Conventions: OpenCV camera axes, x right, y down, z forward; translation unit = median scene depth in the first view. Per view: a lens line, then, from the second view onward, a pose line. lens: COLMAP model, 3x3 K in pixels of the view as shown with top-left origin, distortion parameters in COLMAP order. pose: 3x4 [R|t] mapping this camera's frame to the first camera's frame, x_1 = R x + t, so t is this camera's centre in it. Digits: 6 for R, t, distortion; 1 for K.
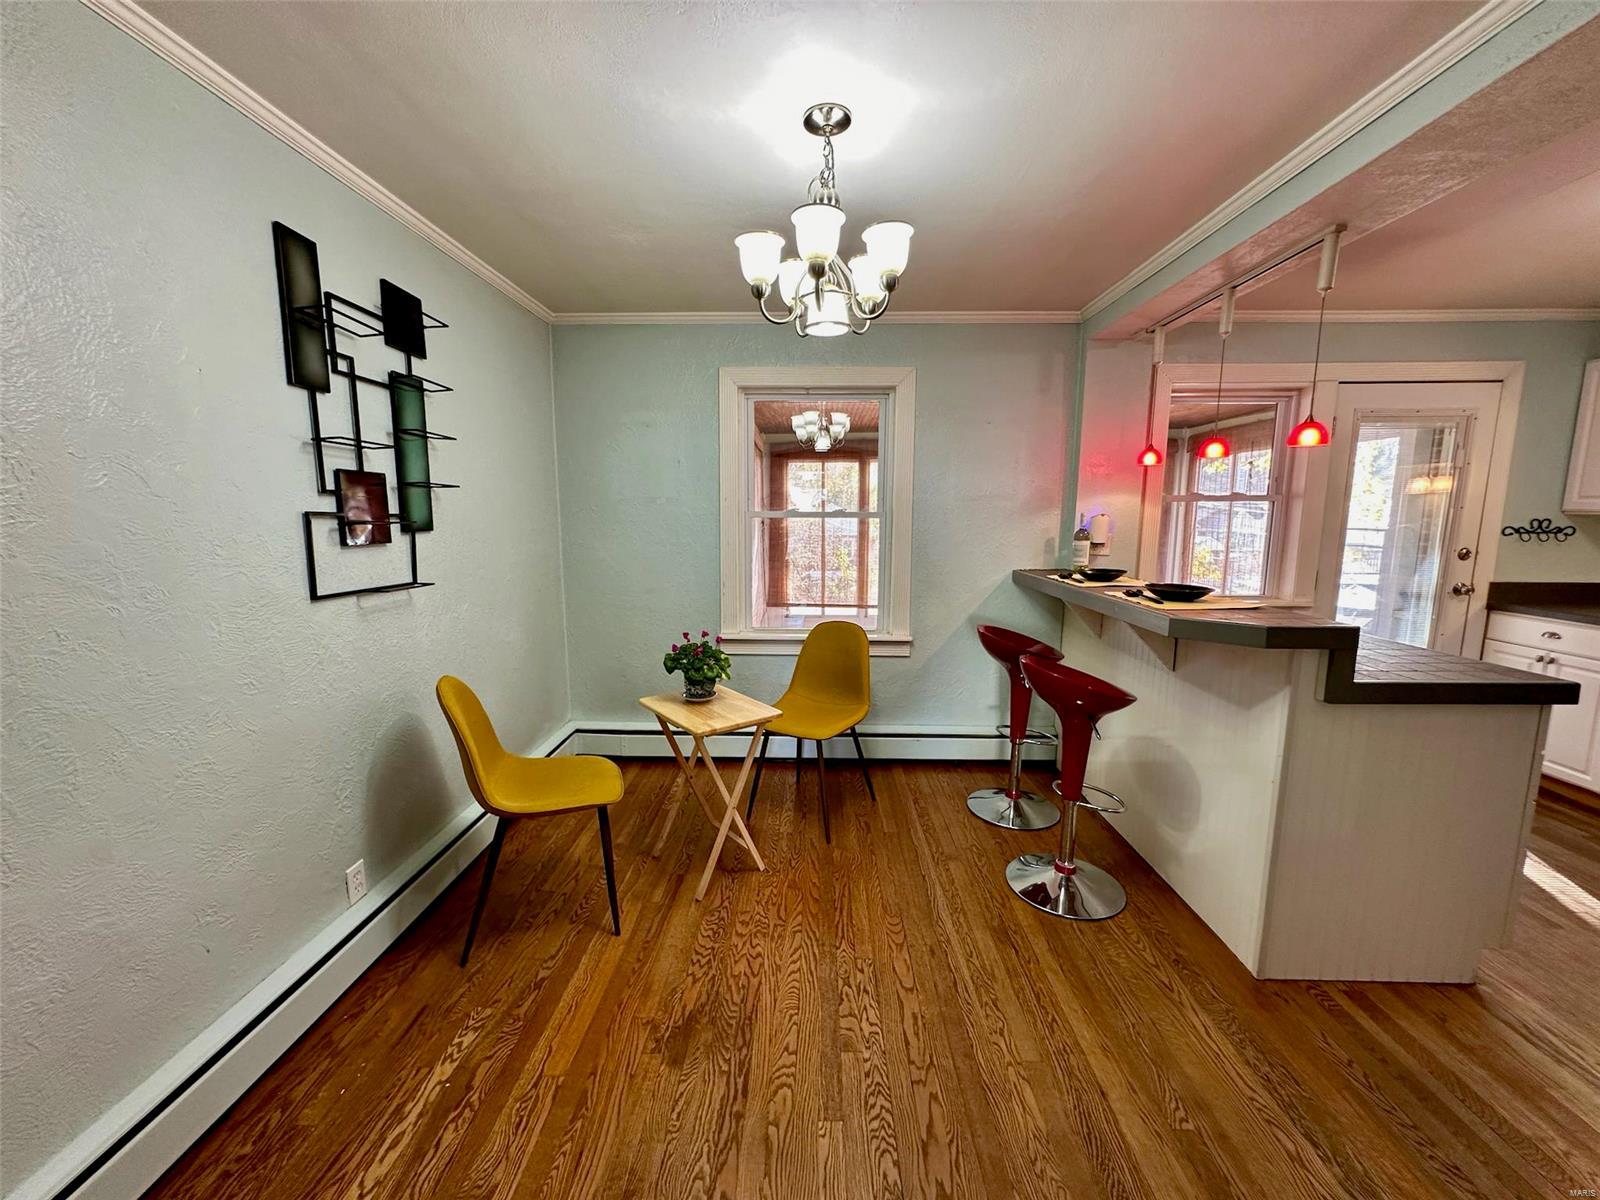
lens RADIAL K [[639.7, 0, 803.0], [0, 639.7, 600.0], [0, 0, 1]] dist [-0.003752, 0.000771]
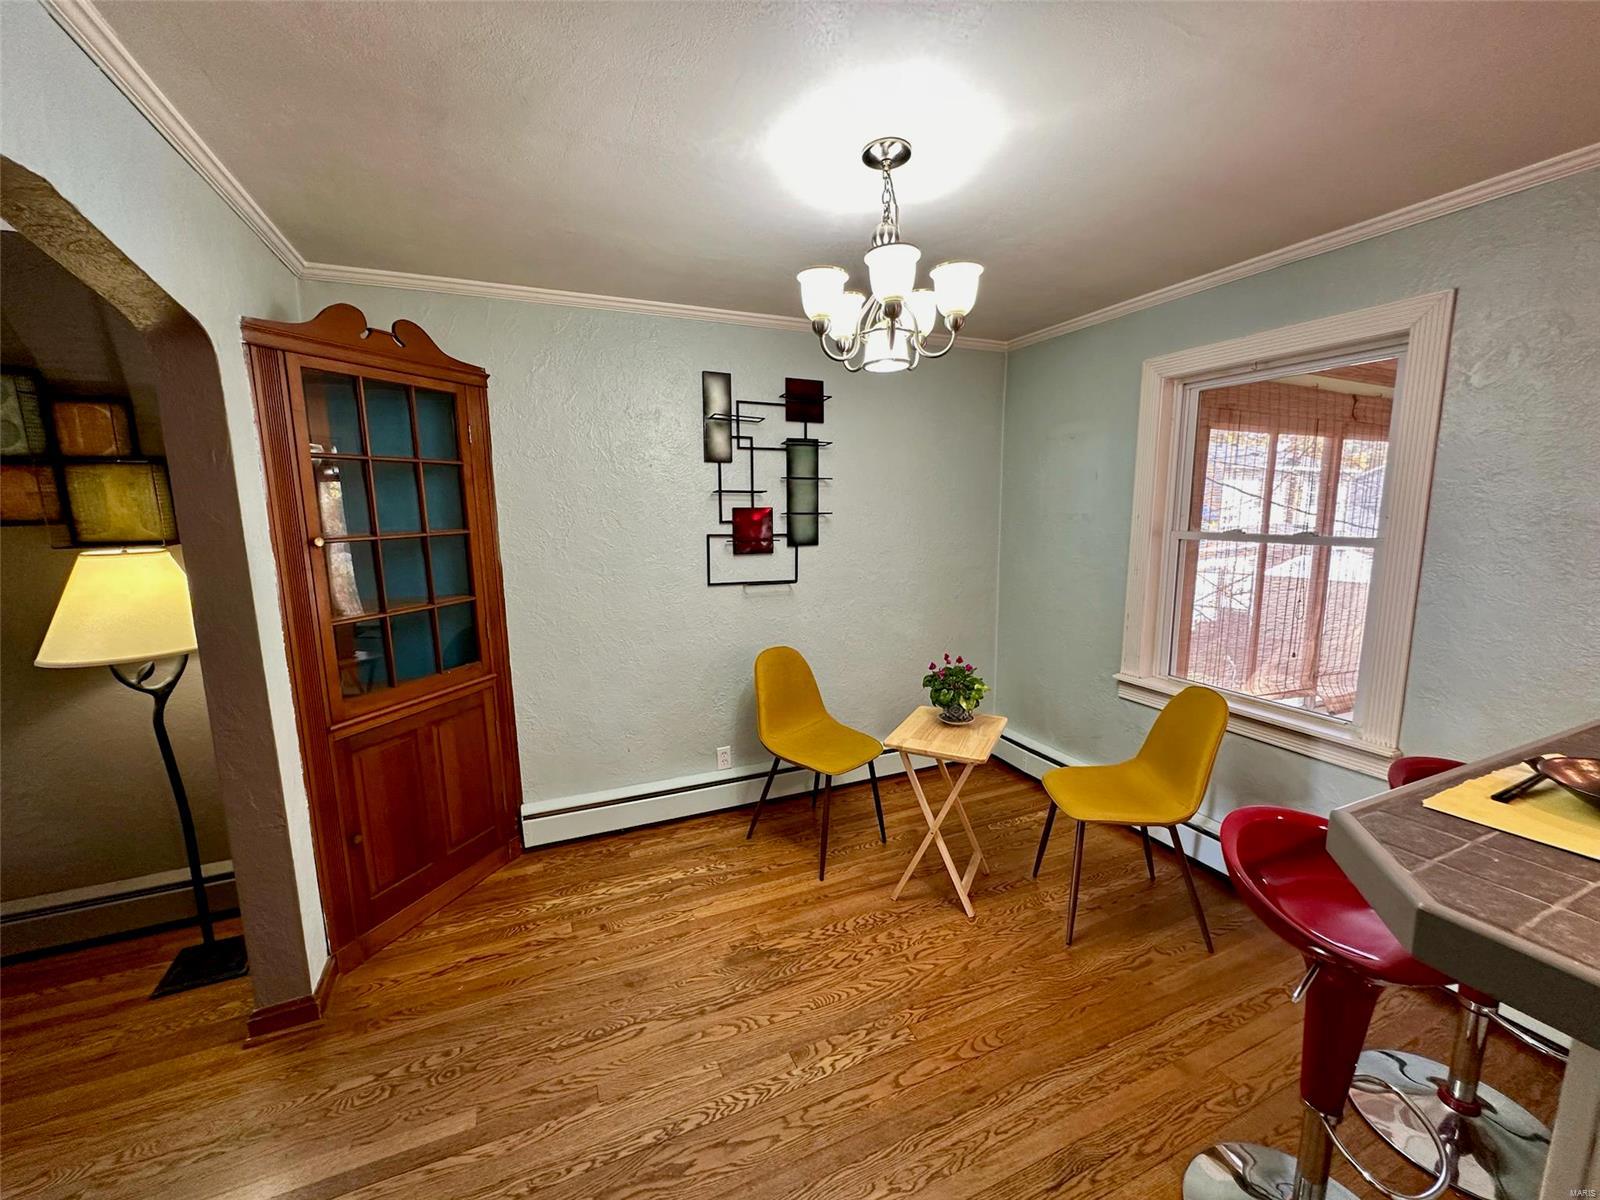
lens RADIAL K [[639.7, 0, 797.0], [0, 639.7, 598.0], [0, 0, 1]] dist [-0.003752, 0.000771]
pose [[0.428202, 0.128212, -0.894542, 0.779106], [-0.115343, 0.989542, 0.086615, -0.126135], [0.896292, 0.066090, 0.438512, 0.404697]]
